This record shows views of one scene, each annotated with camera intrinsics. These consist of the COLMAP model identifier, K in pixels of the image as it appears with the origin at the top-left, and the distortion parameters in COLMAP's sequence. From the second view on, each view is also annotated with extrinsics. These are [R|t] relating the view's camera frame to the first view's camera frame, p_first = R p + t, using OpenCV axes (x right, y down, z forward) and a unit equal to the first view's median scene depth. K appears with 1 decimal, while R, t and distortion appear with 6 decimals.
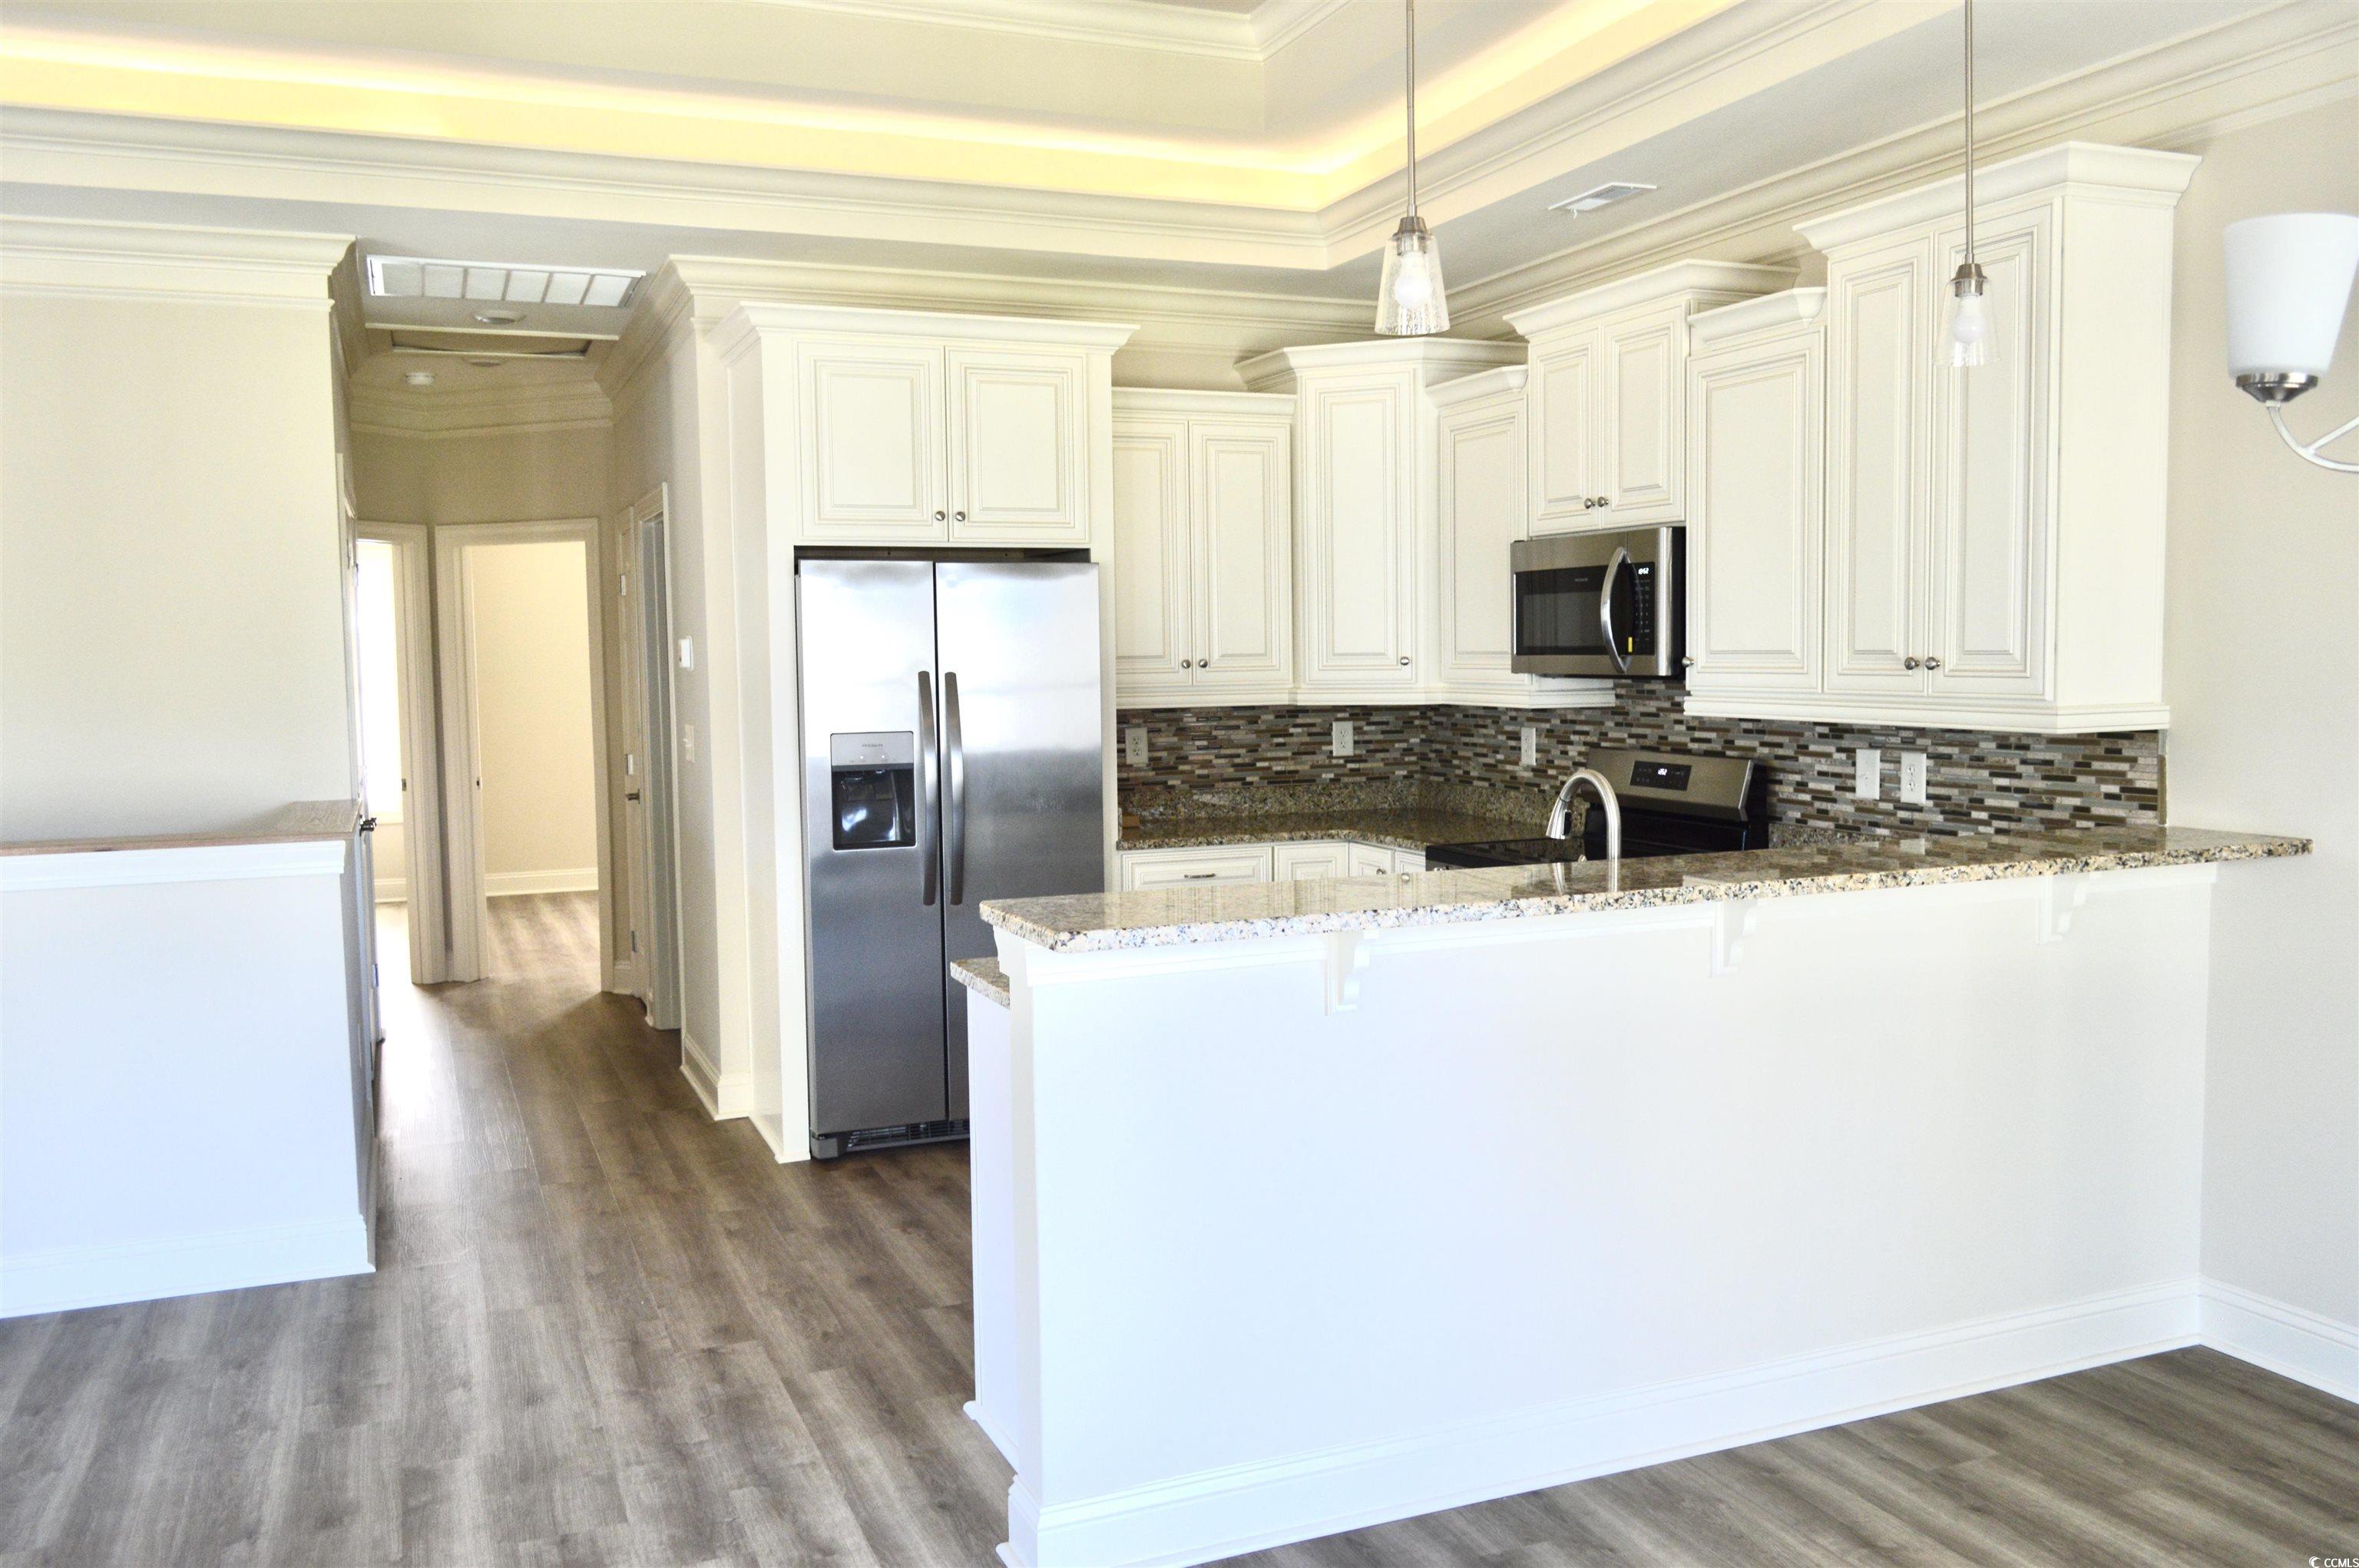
lens RADIAL K [[1868.9, 0, 1179.5], [0, 1868.9, 784.0], [0, 0, 1]] dist [-0.002849, 0.003300]
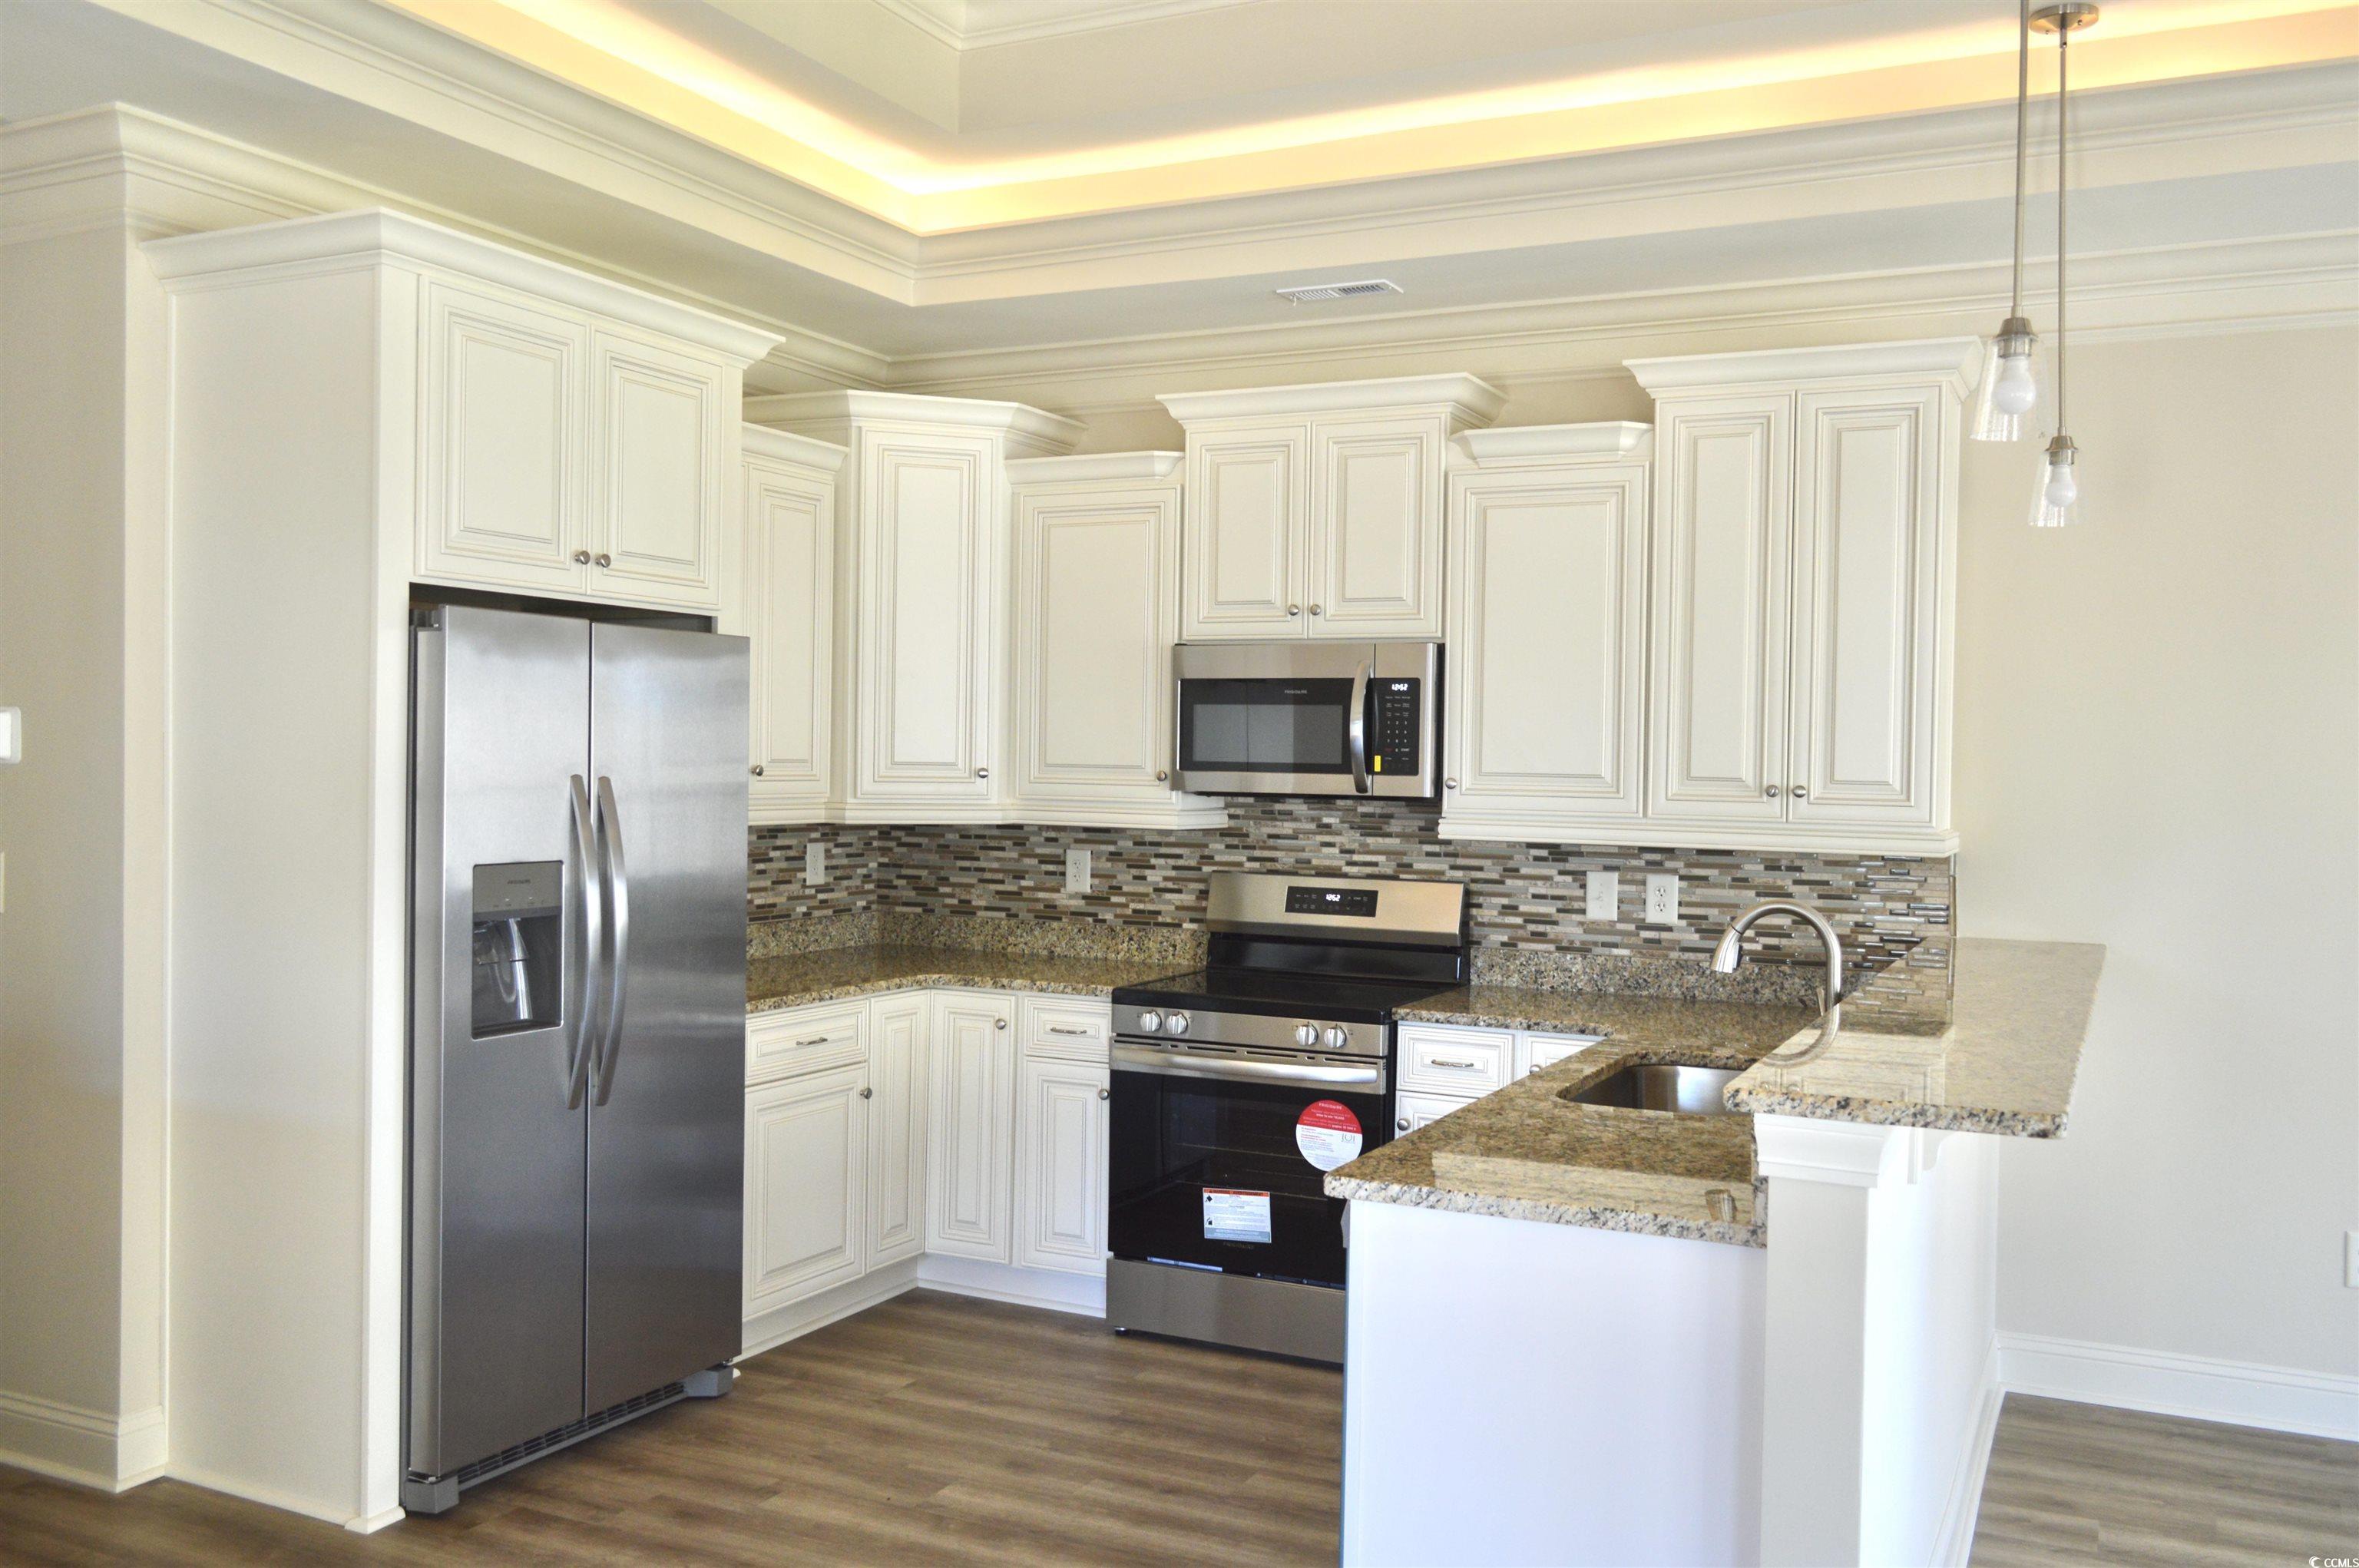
lens RADIAL K [[1977.1, 0, 1187.3], [0, 1977.1, 789.9], [0, 0, 1]] dist [-0.001418, 0.006130]
pose [[0.751710, 0.016440, 0.659289, -0.485642], [0.020928, 0.998591, -0.048763, -0.014358], [-0.659161, 0.050453, 0.750307, 0.310669]]
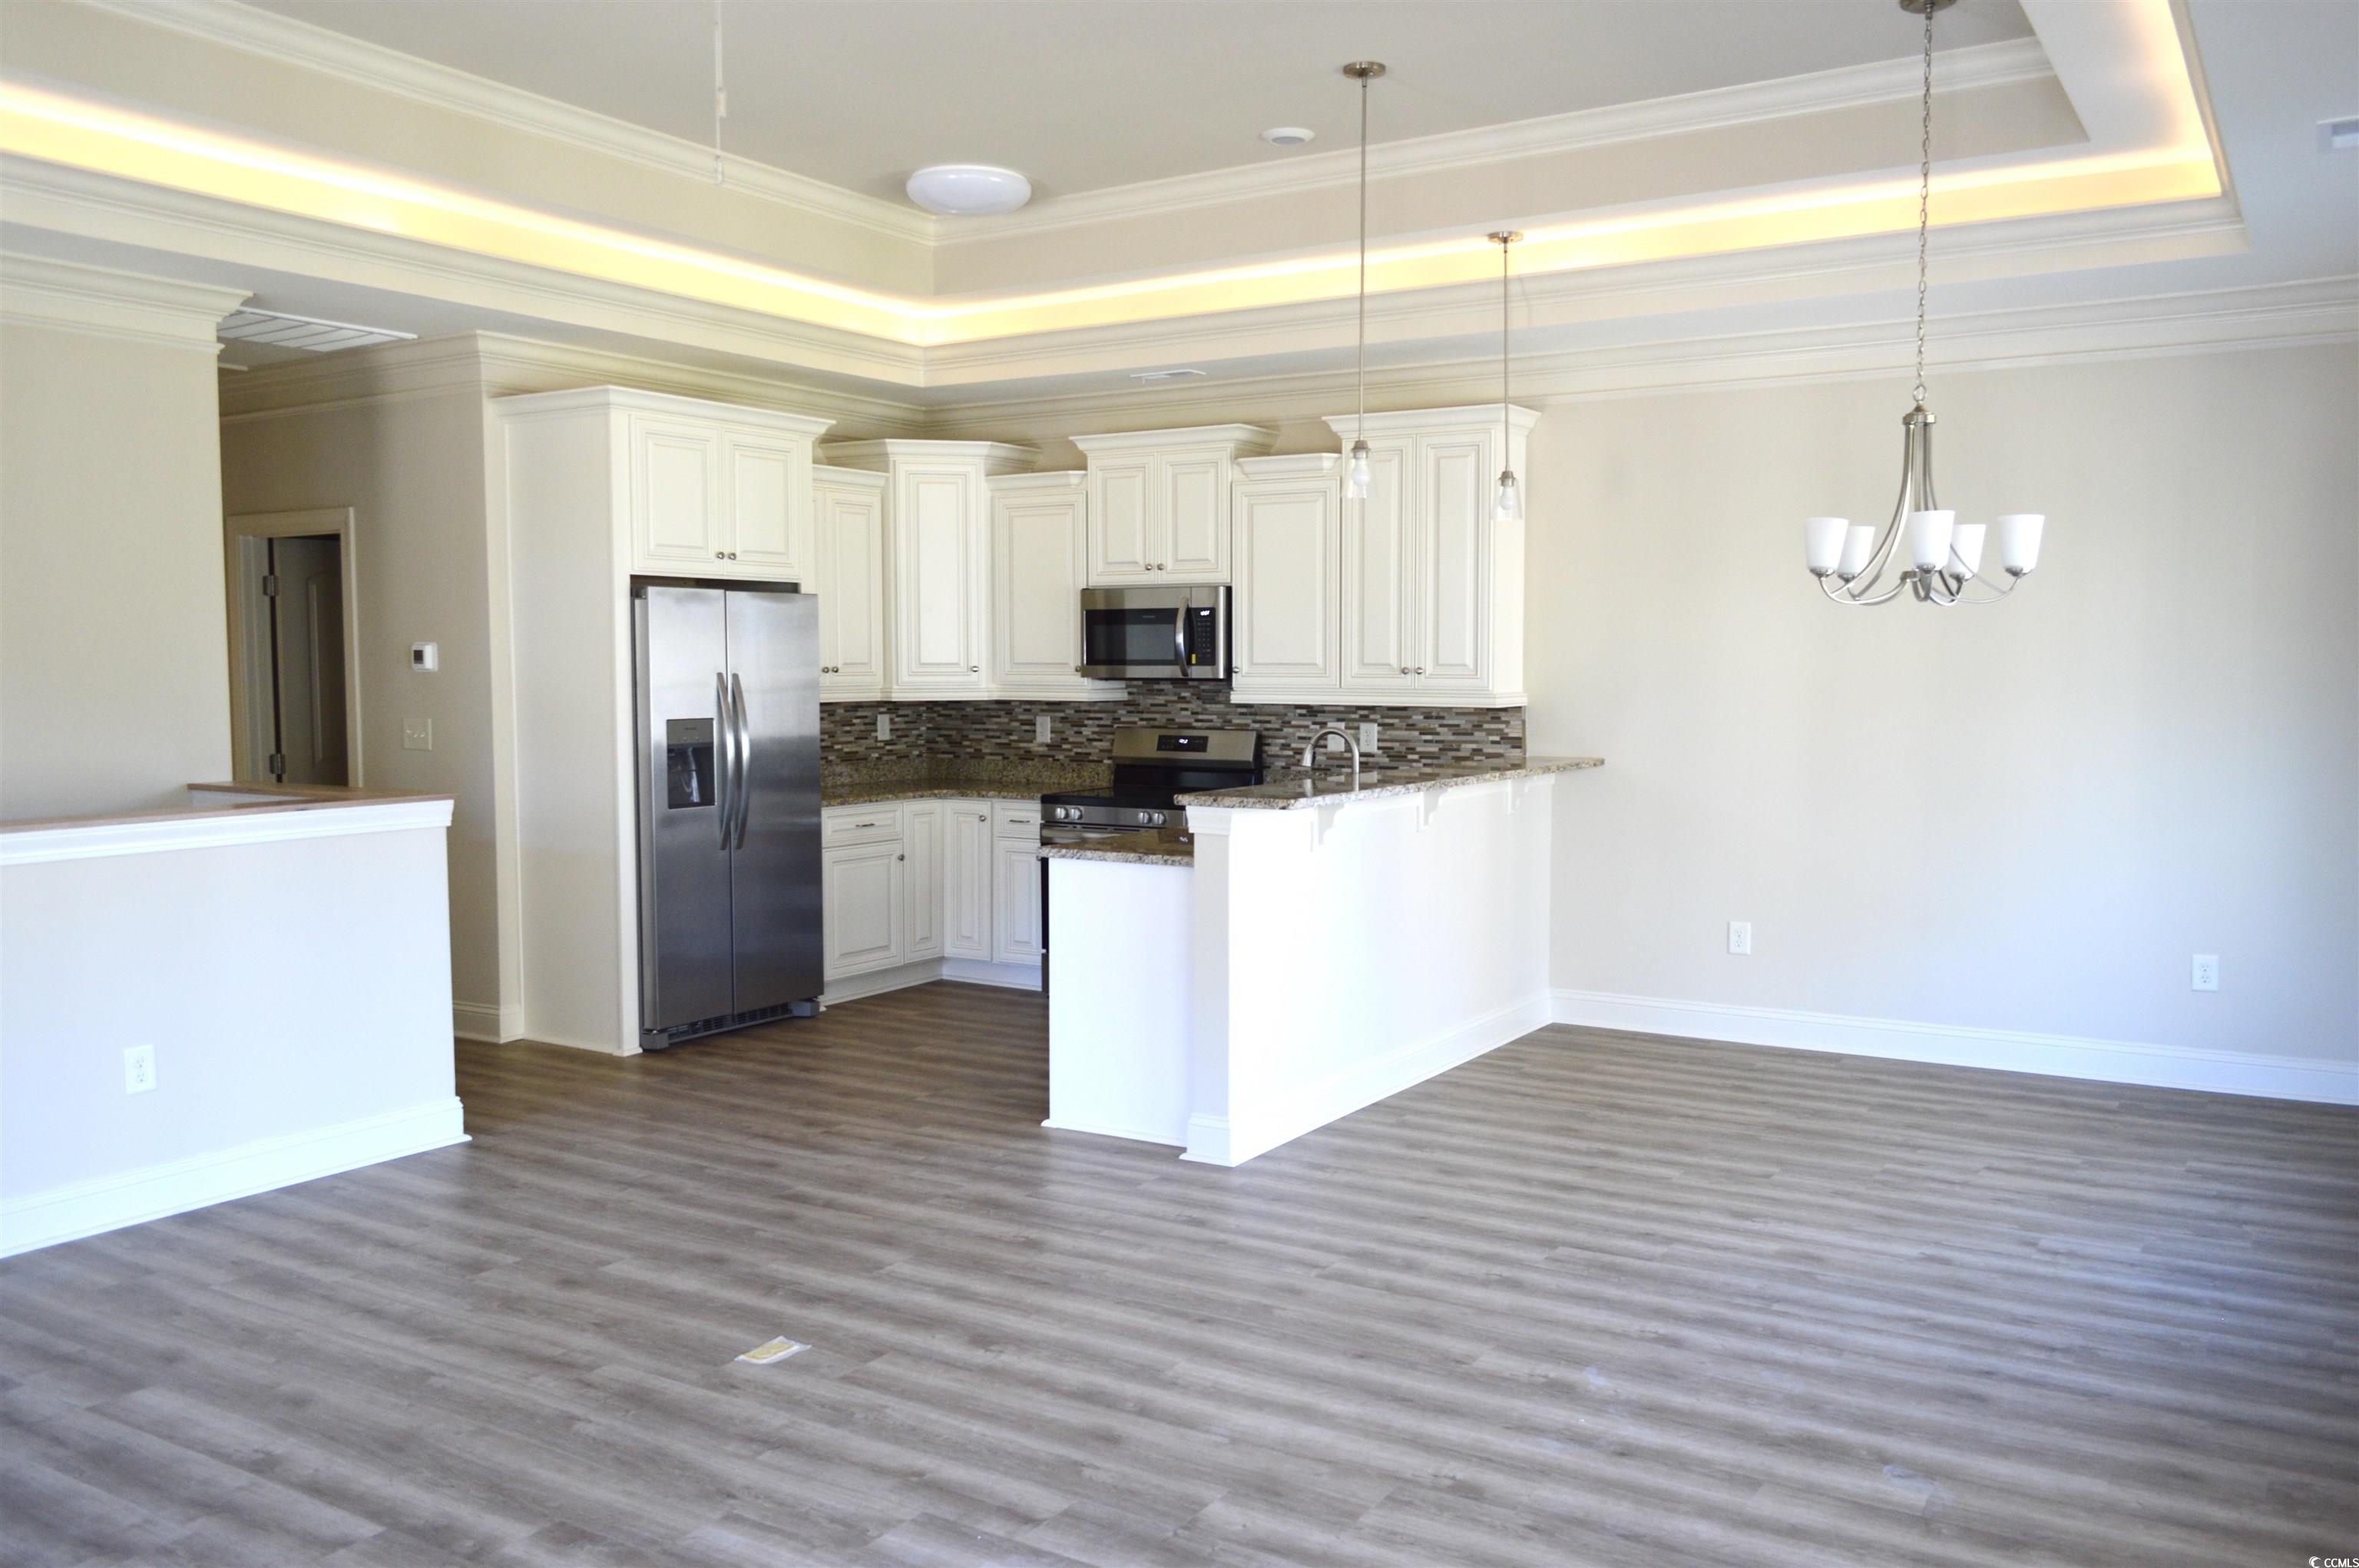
lens RADIAL K [[1868.9, 0, 1179.5], [0, 1868.9, 784.0], [0, 0, 1]] dist [-0.002849, 0.003300]
pose [[0.816948, -0.025858, 0.576131, -0.678092], [0.032113, 0.999484, -0.000676, 0.031888], [-0.575817, 0.019054, 0.817357, -0.283753]]
